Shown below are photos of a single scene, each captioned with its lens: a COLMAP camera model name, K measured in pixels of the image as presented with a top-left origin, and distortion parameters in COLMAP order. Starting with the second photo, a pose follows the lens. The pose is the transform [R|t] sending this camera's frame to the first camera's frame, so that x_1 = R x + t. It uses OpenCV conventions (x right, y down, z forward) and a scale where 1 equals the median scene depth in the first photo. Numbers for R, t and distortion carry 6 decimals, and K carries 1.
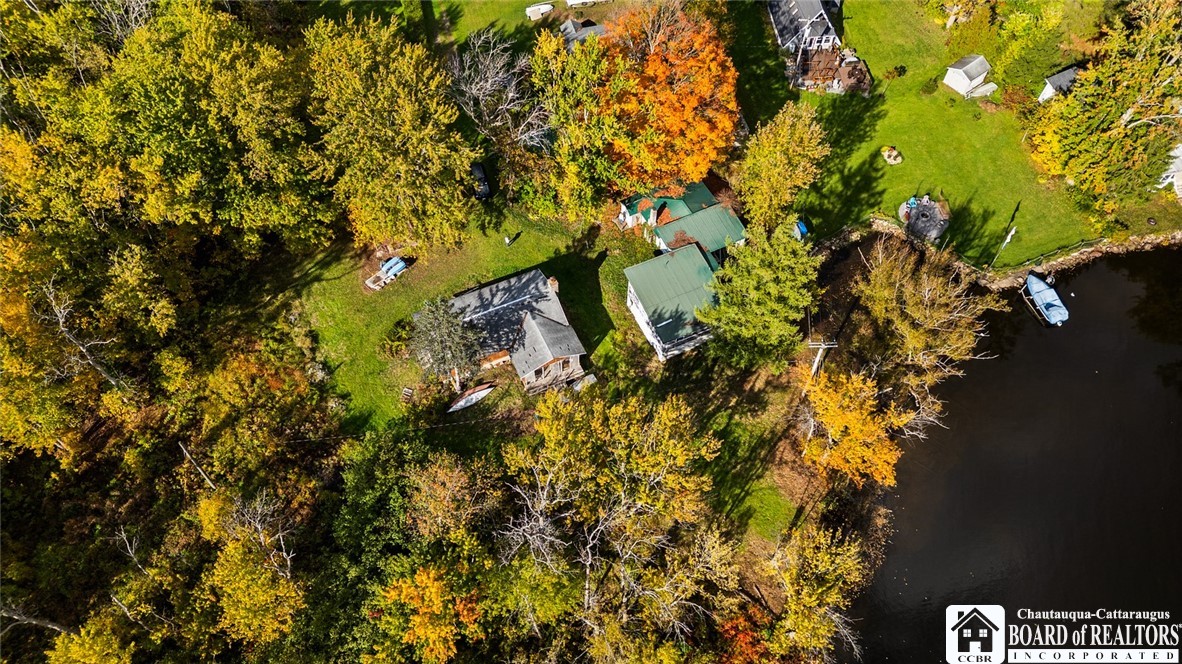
lens RADIAL K [[826.6, 0, 591.0], [0, 826.6, 332.0], [0, 0, 1]] dist [0.088853, -0.092434]
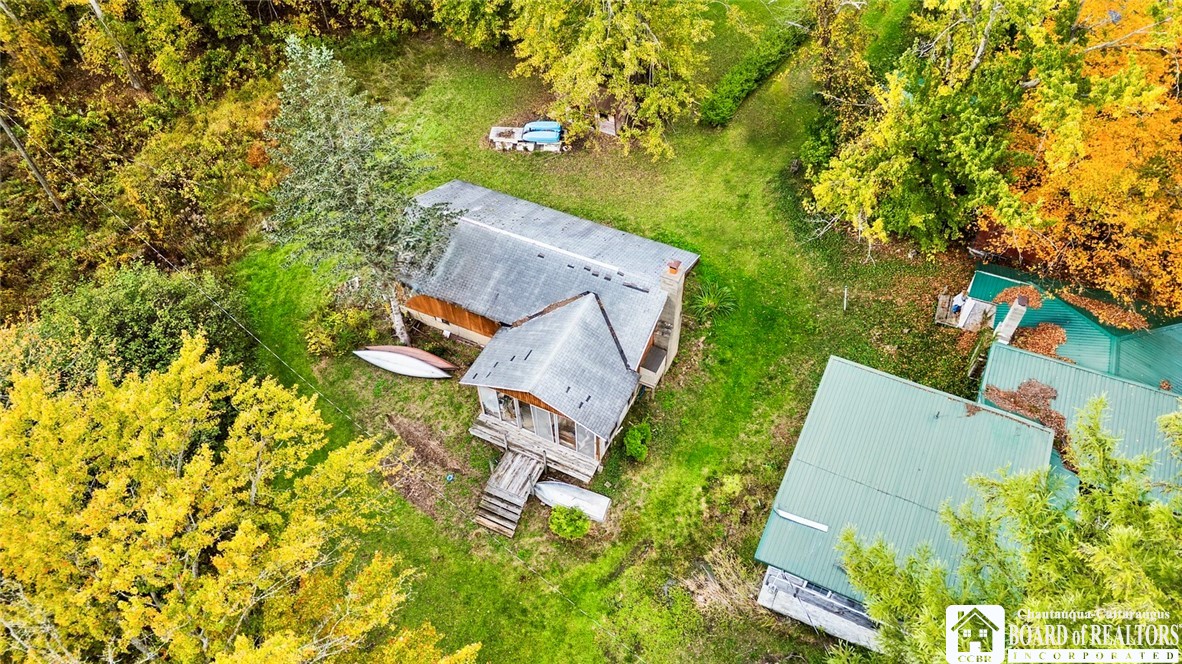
lens RADIAL K [[826.6, 0, 591.0], [0, 826.6, 332.0], [0, 0, 1]] dist [0.088853, -0.092434]
pose [[0.631917, 0.576466, -0.518043, 0.156893], [-0.634681, 0.768518, 0.080995, -0.041298], [0.444816, 0.277610, 0.851511, 0.574948]]
